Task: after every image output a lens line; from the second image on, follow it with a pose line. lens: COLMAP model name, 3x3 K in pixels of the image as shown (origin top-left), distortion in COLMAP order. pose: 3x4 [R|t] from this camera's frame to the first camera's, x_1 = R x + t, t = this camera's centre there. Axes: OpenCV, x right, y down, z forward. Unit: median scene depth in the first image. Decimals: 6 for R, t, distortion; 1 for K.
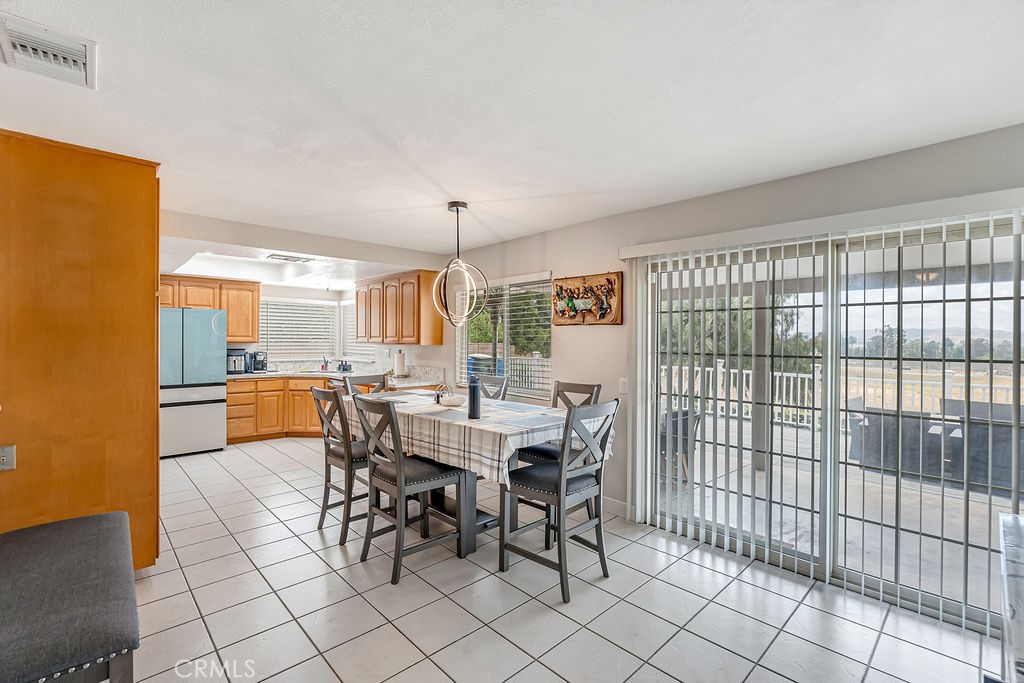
lens RADIAL K [[456.4, 0, 512.0], [0, 456.4, 342.3], [0, 0, 1]] dist [-0.001388, 0.000017]
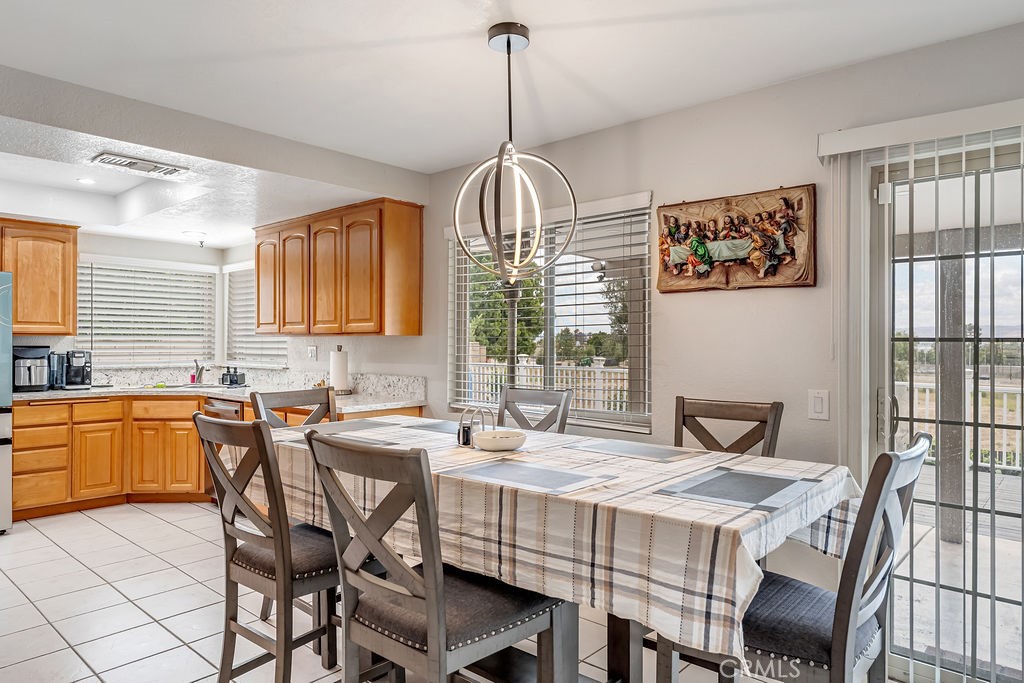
lens RADIAL K [[640.5, 0, 512.0], [0, 640.5, 341.5], [0, 0, 1]] dist [-0.000098, -0.000355]
pose [[0.995973, -0.002835, 0.089610, -0.154599], [0.003365, 0.999978, -0.005762, 0.025063], [-0.089591, 0.006040, 0.995960, 0.283434]]
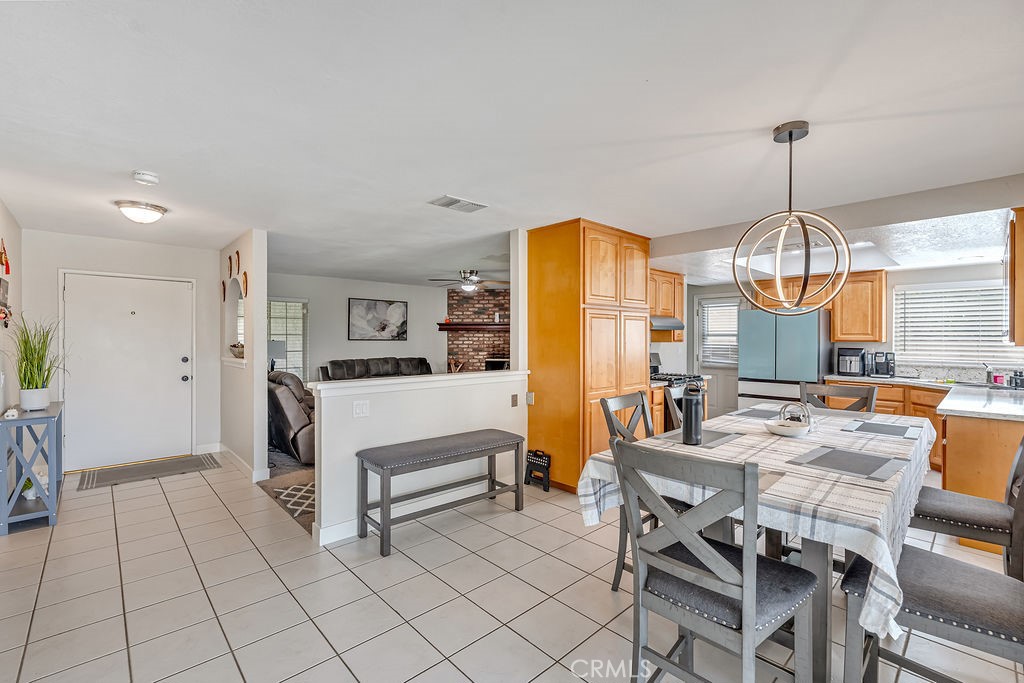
lens RADIAL K [[456.4, 0, 512.0], [0, 456.4, 342.3], [0, 0, 1]] dist [-0.001388, 0.000017]
pose [[-0.005663, 0.006686, -0.999962, 0.475800], [-0.007359, 0.999950, 0.006728, 0.002776], [0.999957, 0.007397, -0.005614, 0.531144]]
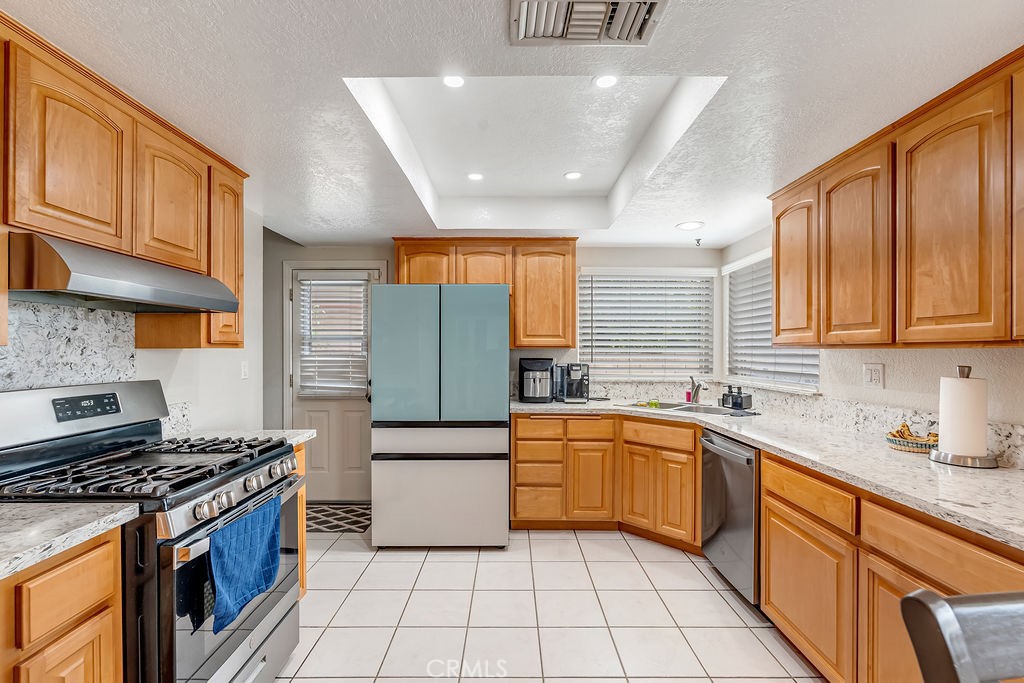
lens RADIAL K [[447.9, 0, 510.5], [0, 447.9, 351.8], [0, 0, 1]] dist [-0.000961, -0.000007]
pose [[0.726295, -0.000897, -0.687383, -0.390110], [-0.001914, 0.999993, -0.003328, 0.013341], [0.687381, 0.003733, 0.726288, 0.904738]]
